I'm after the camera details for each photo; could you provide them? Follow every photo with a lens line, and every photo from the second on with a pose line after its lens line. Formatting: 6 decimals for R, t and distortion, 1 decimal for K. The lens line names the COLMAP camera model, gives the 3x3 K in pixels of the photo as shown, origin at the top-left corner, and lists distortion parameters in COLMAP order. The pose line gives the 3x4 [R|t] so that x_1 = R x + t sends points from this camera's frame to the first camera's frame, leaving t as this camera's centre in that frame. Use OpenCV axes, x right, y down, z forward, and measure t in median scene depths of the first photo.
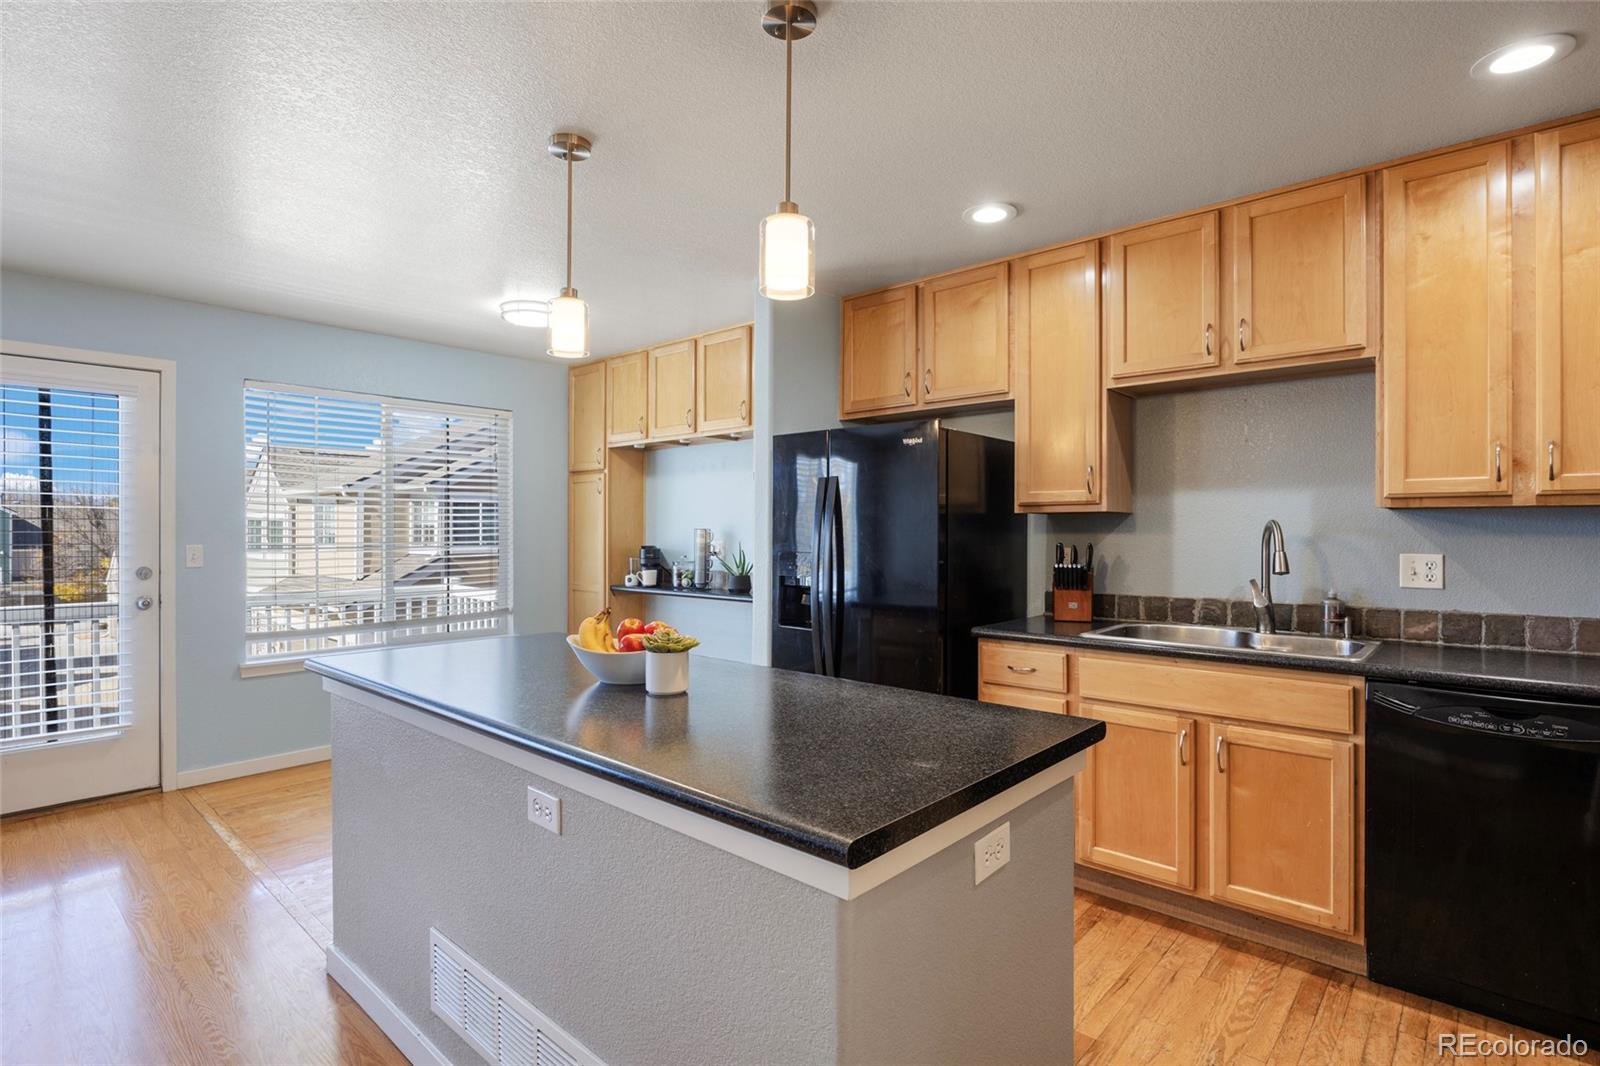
lens RADIAL K [[802.2, 0, 800.0], [0, 802.2, 533.0], [0, 0, 1]] dist [0.000025, -0.000016]
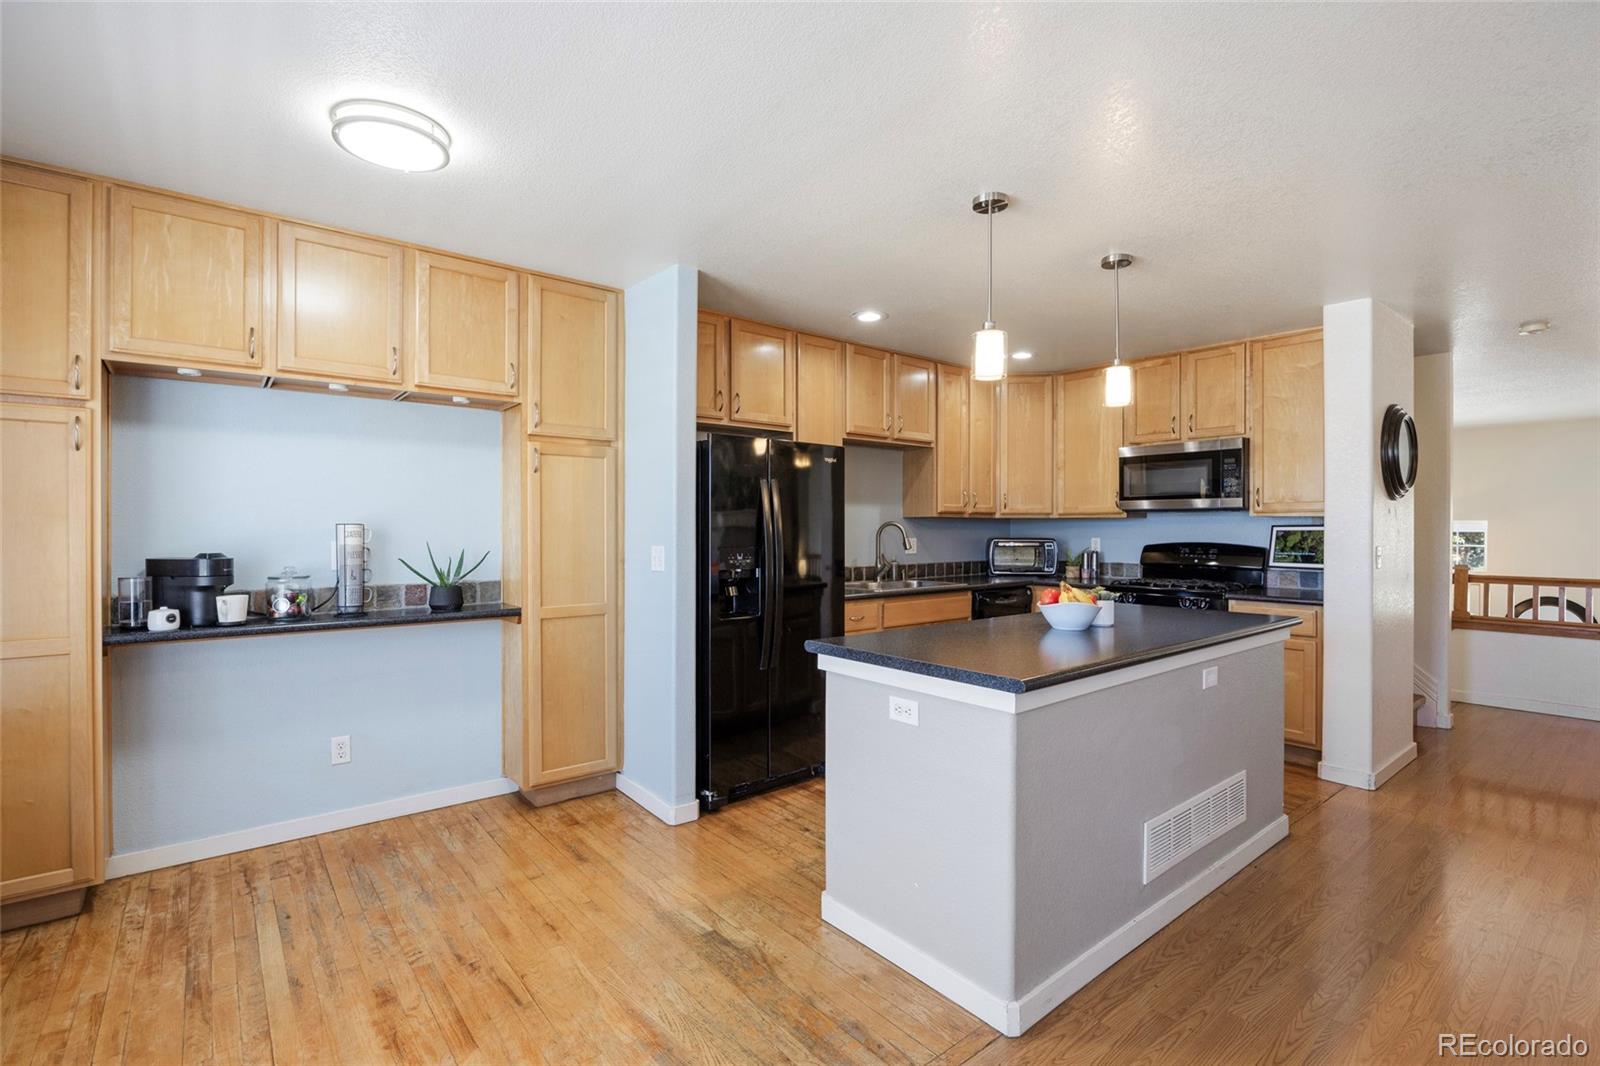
lens RADIAL K [[719.7, 0, 877.6], [0, 719.7, 526.7], [0, 0, 1]] dist [-0.000105, 0.000002]
pose [[0.102159, -0.005319, 0.994754, -1.149669], [0.000028, 0.999986, 0.005344, -0.014525], [-0.994768, -0.000518, 0.102157, 0.892888]]
